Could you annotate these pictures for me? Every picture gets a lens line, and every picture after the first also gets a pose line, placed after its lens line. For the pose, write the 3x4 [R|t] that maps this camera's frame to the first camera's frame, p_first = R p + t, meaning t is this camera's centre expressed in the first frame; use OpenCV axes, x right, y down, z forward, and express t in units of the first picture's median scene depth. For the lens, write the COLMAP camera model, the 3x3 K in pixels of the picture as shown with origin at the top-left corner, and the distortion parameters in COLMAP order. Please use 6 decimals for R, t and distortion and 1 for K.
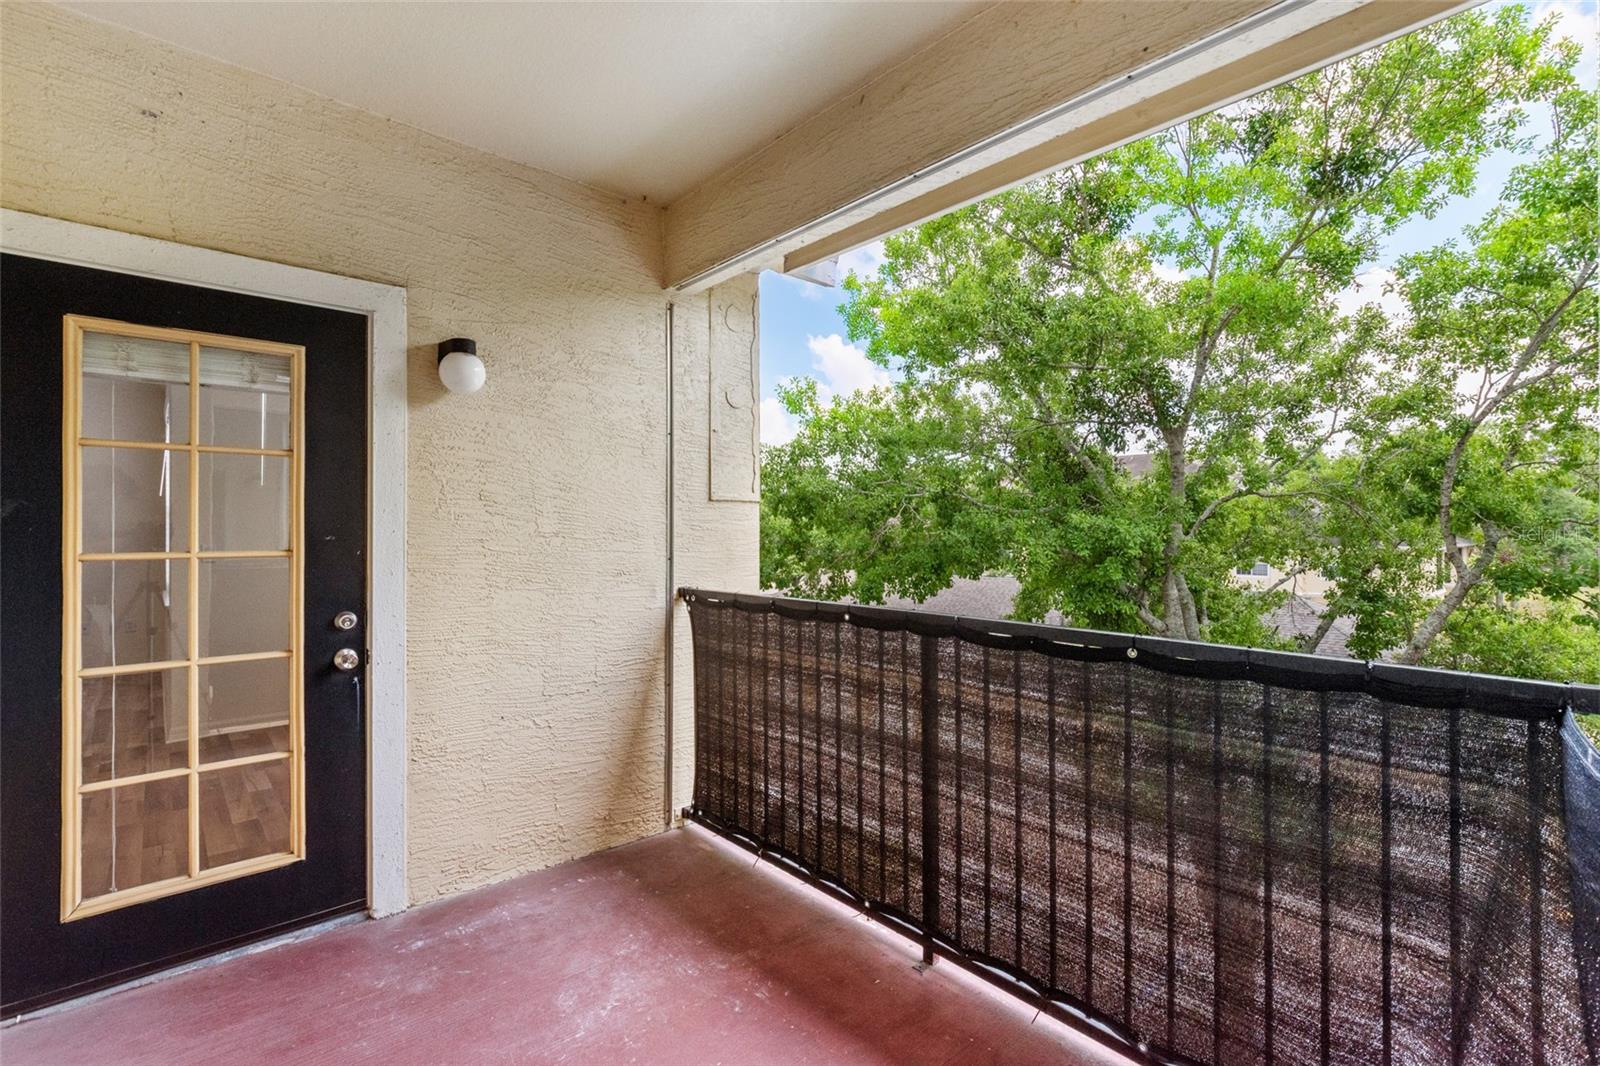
lens RADIAL K [[728.6, 0, 806.4], [0, 728.6, 532.3], [0, 0, 1]] dist [-0.000101, -0.000197]
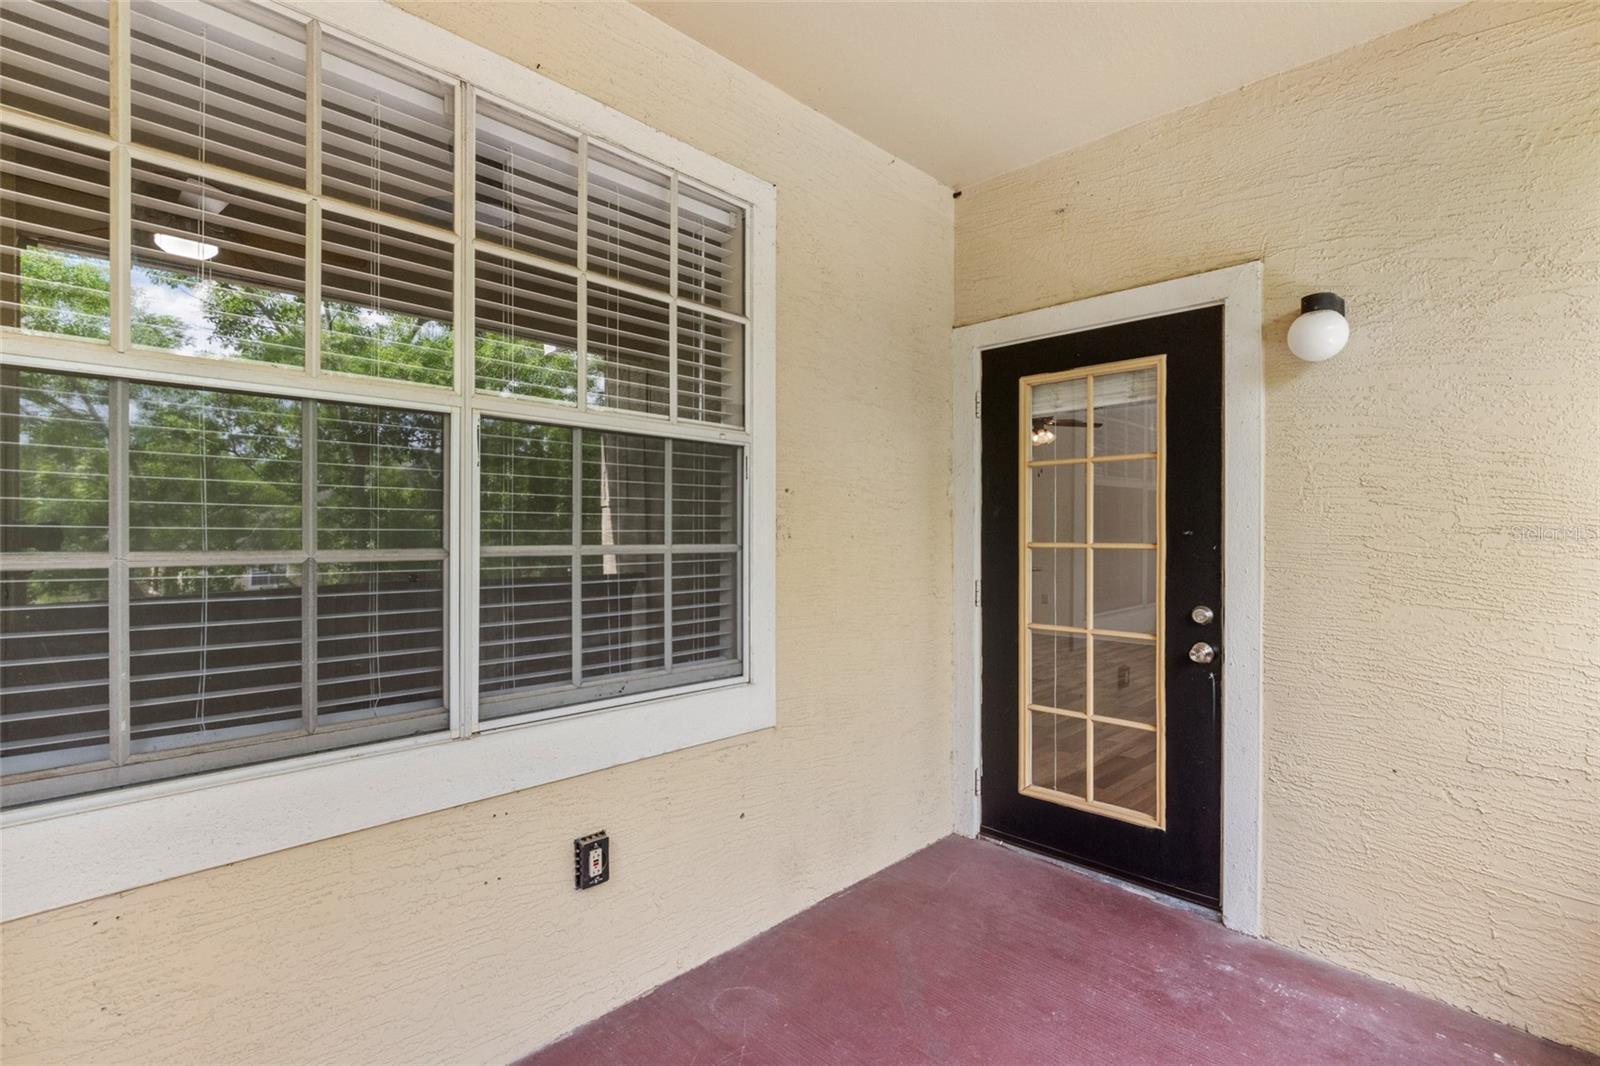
lens RADIAL K [[765.6, 0, 771.6], [0, 765.6, 533.9], [0, 0, 1]] dist [-0.000712, -0.000383]
pose [[0.029065, 0.009585, -0.999532, 0.388269], [0.003047, 0.999949, 0.009677, -0.002965], [0.999573, -0.003326, 0.029034, 0.353682]]
